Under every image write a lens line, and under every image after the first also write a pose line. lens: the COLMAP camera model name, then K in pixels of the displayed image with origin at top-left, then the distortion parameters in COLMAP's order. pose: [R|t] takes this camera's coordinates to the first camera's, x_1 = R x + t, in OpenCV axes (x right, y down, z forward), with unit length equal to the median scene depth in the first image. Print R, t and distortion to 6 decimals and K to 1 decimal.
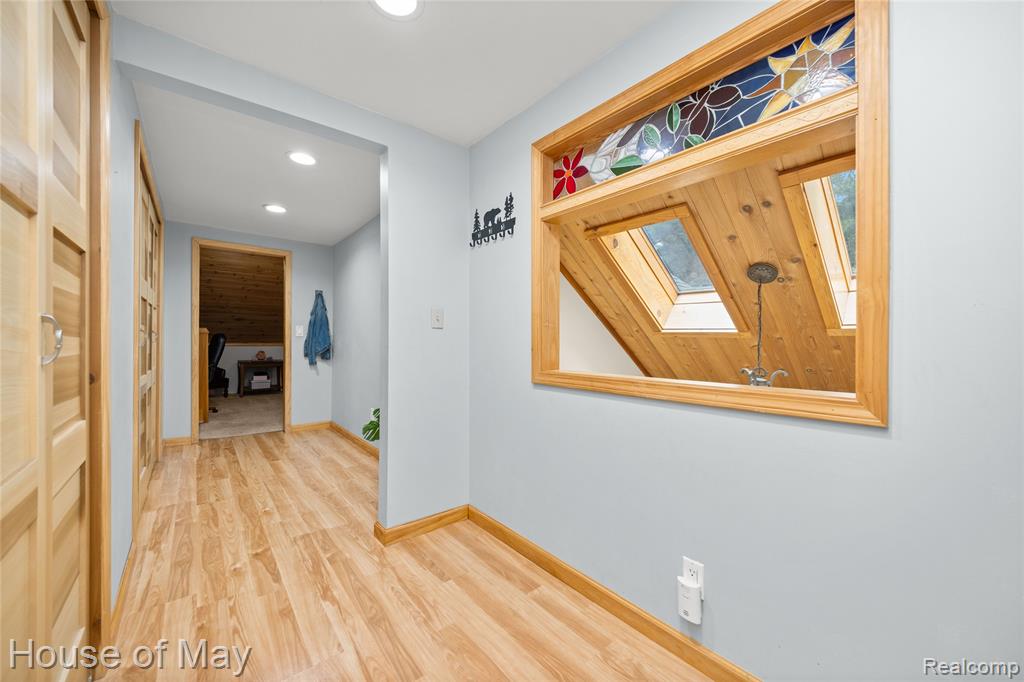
lens RADIAL K [[406.0, 0, 508.5], [0, 406.0, 339.3], [0, 0, 1]] dist [0.002701, 0.000094]
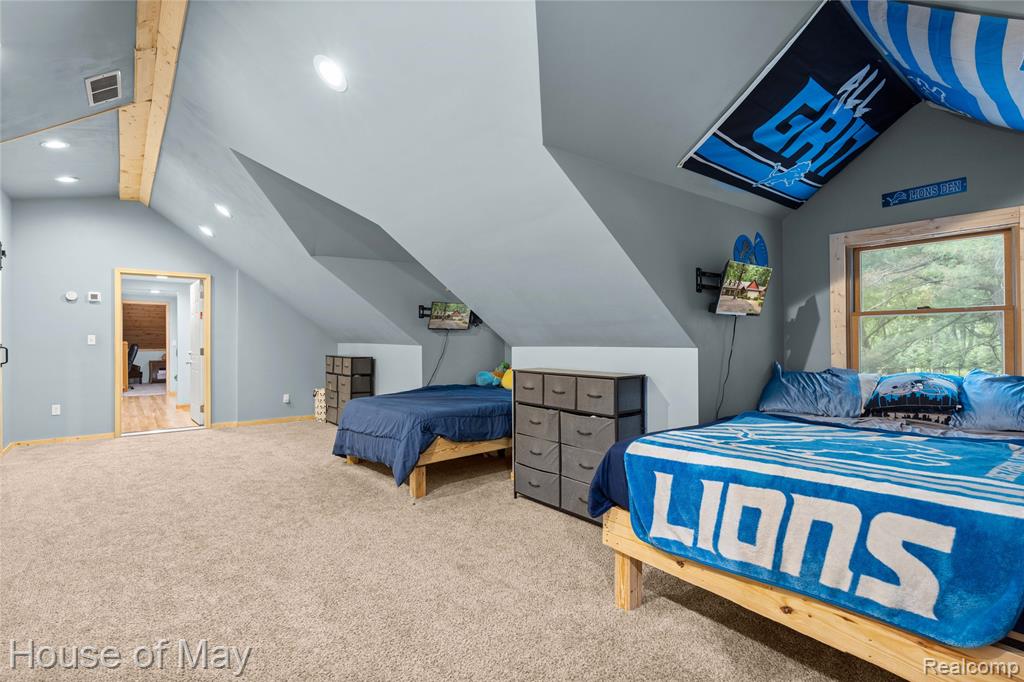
lens RADIAL K [[488.5, 0, 514.7], [0, 488.5, 342.6], [0, 0, 1]] dist [-0.005261, -0.000163]
pose [[0.999713, 0.001020, 0.023945, 0.721422], [-0.001015, 0.999999, -0.000191, -0.017371], [-0.023945, 0.000167, 0.999713, -0.935111]]
